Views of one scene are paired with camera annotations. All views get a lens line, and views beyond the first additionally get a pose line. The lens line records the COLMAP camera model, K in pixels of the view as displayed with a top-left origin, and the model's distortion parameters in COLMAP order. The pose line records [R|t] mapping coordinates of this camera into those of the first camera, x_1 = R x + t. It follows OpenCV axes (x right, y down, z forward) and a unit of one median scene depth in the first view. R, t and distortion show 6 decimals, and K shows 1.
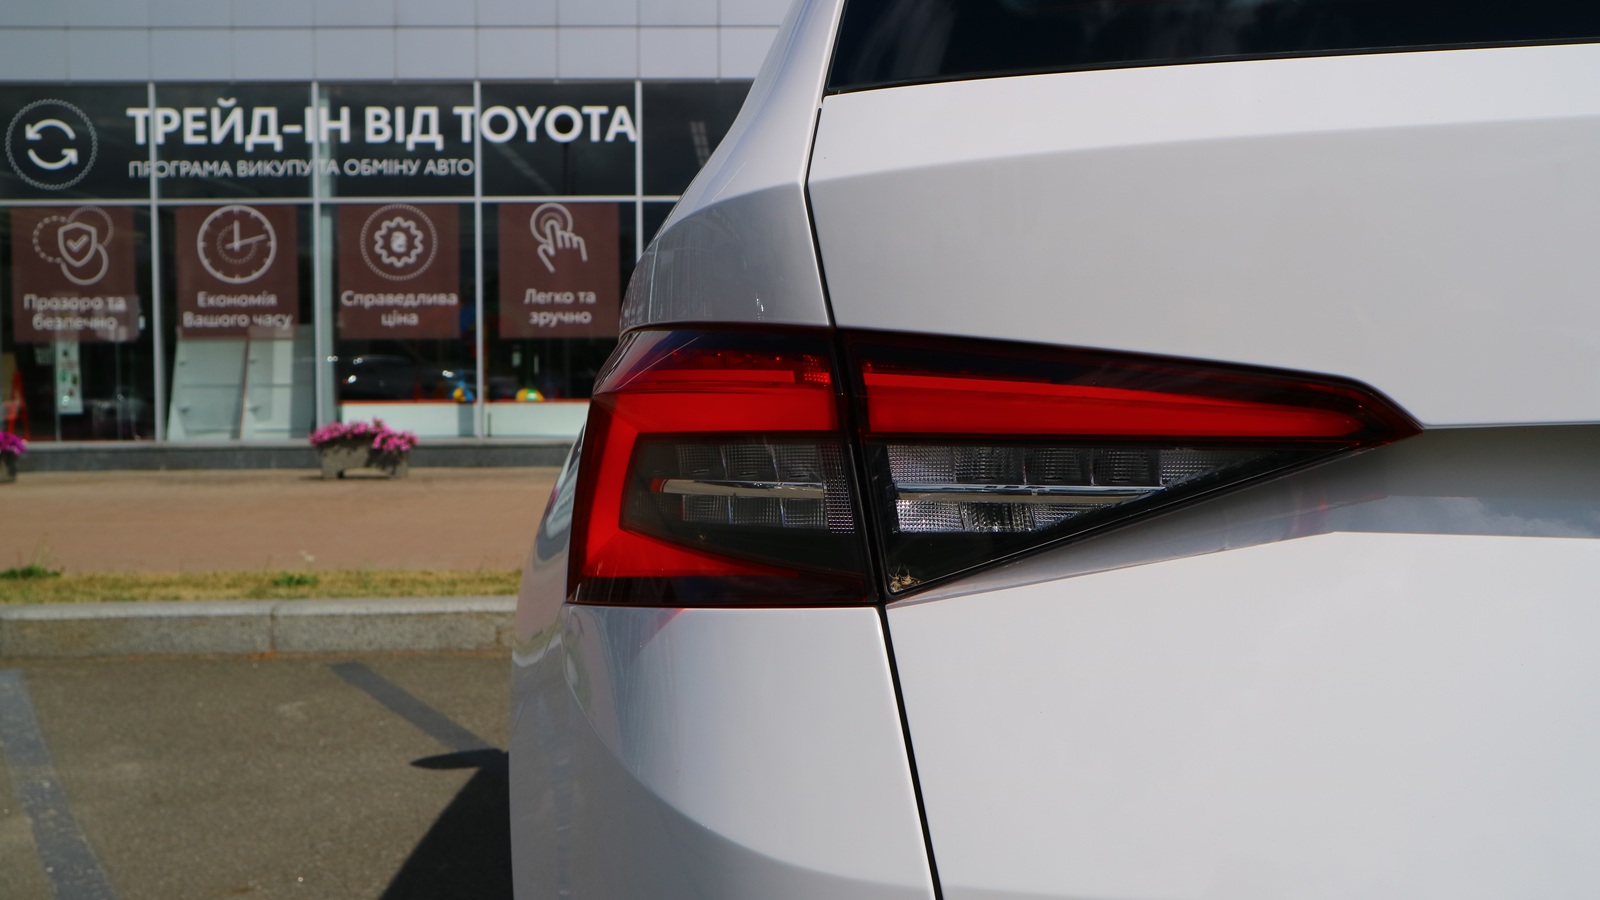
lens RADIAL K [[1812.0, 0, 800.0], [0, 1812.0, 450.0], [0, 0, 1]] dist [0.002433, 0.002324]
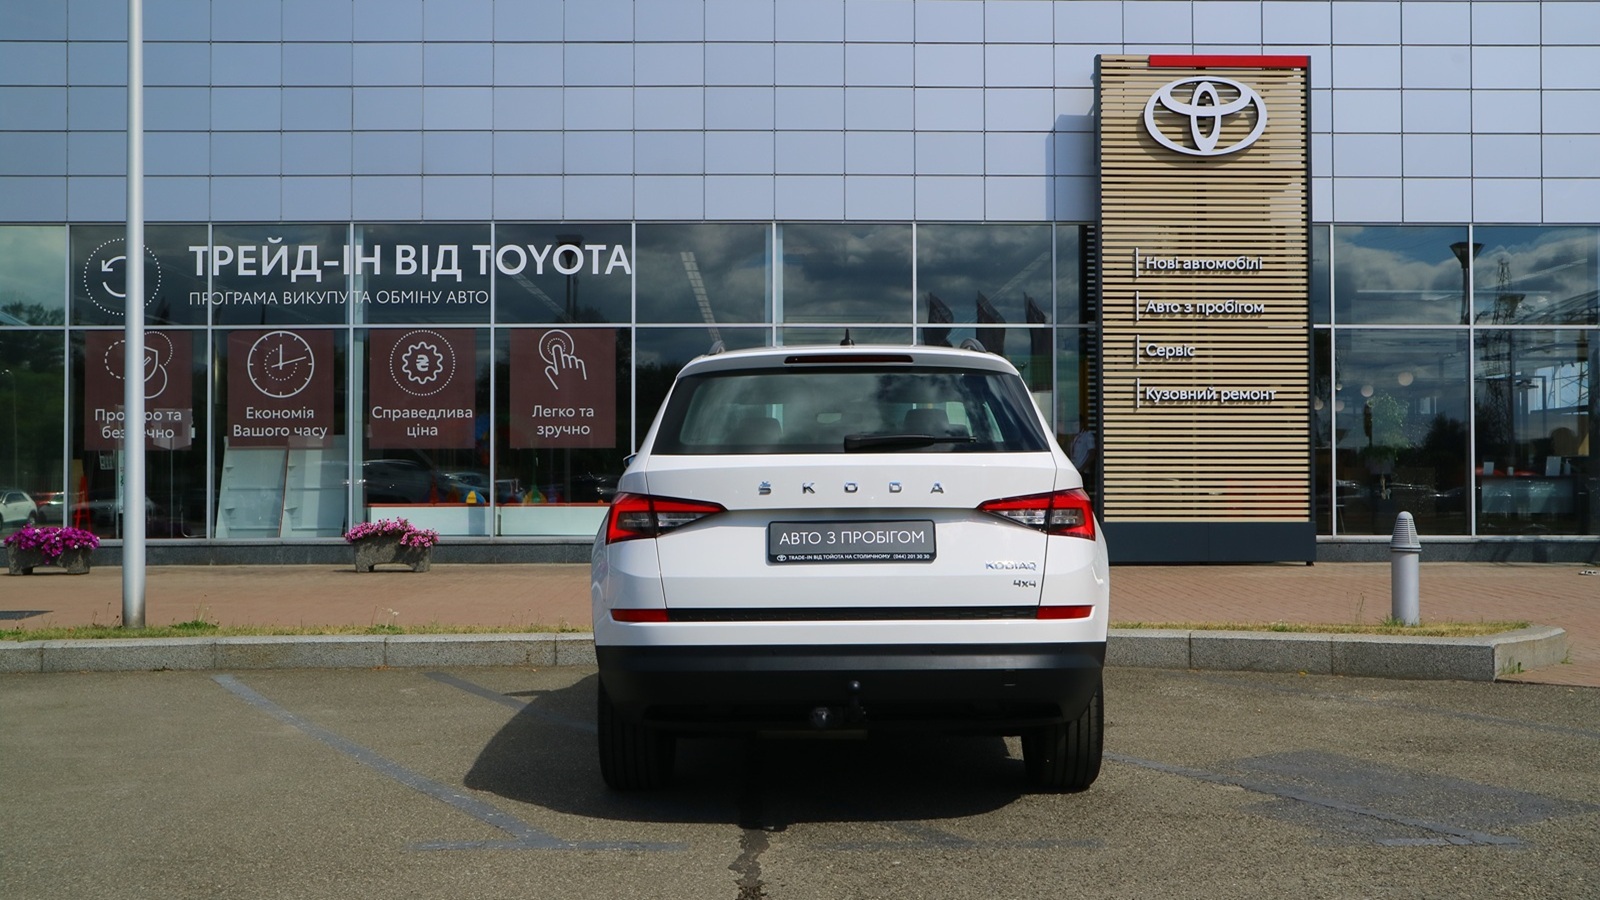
lens RADIAL K [[2521.6, 0, 800.0], [0, 2521.6, 450.0], [0, 0, 1]] dist [-0.285376, 0.298964]
pose [[0.999664, 0.001952, -0.025830, 0.054488], [-0.003197, 0.998831, -0.048239, 0.014171], [0.025706, 0.048305, 0.998502, -0.550050]]
